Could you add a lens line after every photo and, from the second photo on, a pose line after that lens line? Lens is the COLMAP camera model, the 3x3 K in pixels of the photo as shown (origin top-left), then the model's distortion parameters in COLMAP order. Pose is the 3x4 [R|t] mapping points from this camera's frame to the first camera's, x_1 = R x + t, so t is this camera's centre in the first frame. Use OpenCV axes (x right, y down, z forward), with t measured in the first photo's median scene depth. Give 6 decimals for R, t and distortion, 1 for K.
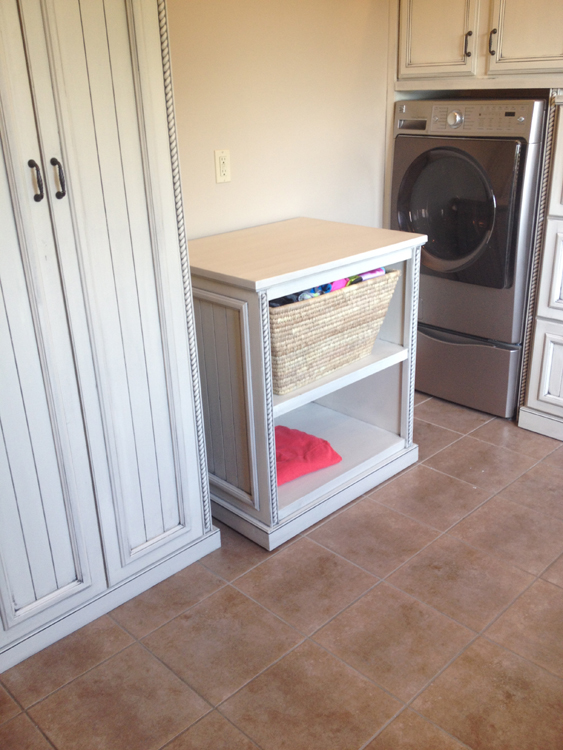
lens RADIAL K [[709.7, 0, 284.9], [0, 709.7, 374.8], [0, 0, 1]] dist [0.137399, -0.295659]
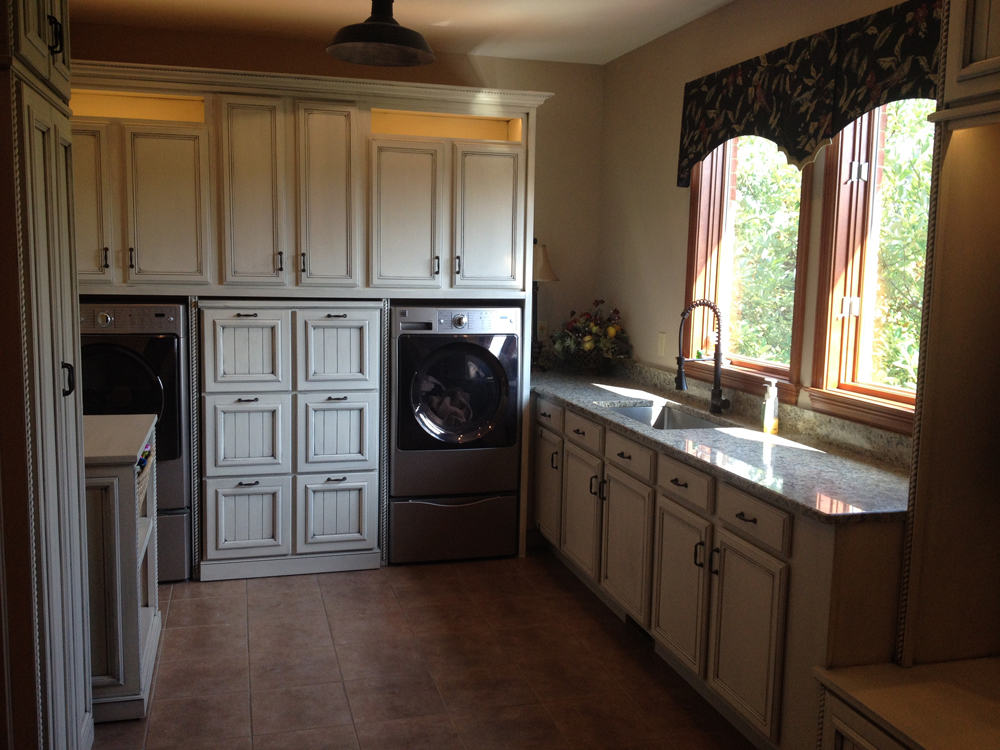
lens RADIAL K [[945.4, 0, 497.5], [0, 945.4, 376.6], [0, 0, 1]] dist [0.109200, -0.251106]
pose [[0.485974, -0.070416, 0.871132, -0.875150], [0.298414, 0.950215, -0.089666, 0.050589], [-0.821449, 0.303534, 0.482793, -0.217196]]
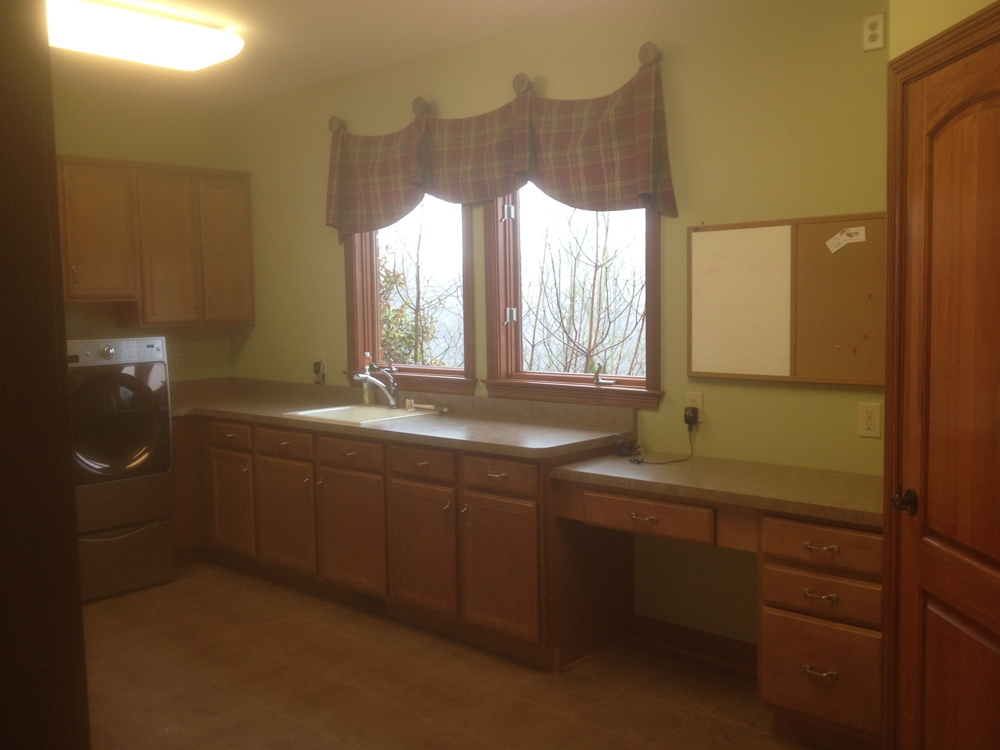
lens RADIAL K [[936.2, 0, 497.2], [0, 936.2, 372.8], [0, 0, 1]] dist [0.132646, -0.300889]
pose [[-0.041045, -0.047498, 0.998028, -1.201385], [0.397245, 0.915754, 0.059919, -0.036563], [-0.916794, 0.398921, -0.018719, 0.112234]]
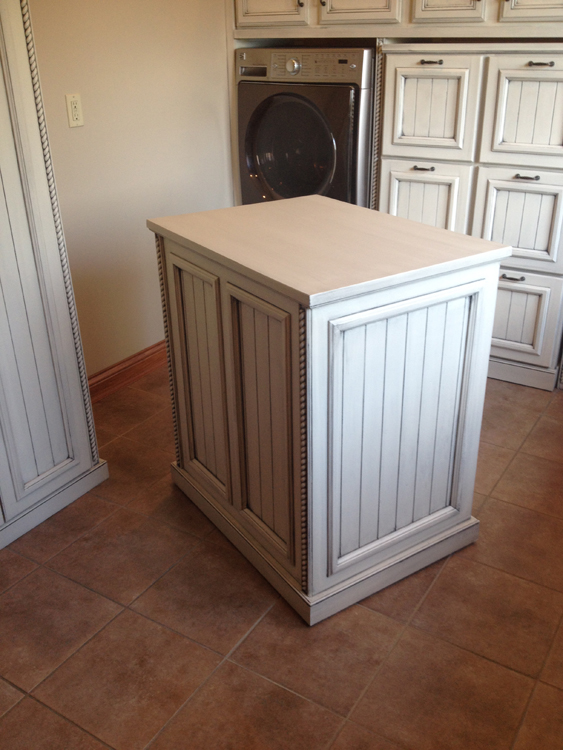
lens RADIAL K [[720.8, 0, 282.1], [0, 720.8, 375.9], [0, 0, 1]] dist [0.084347, -0.209731]
pose [[0.975221, -0.081279, 0.205762, -0.045774], [0.070125, 0.995675, 0.060945, 0.041867], [-0.209826, -0.045006, 0.976702, -0.083039]]
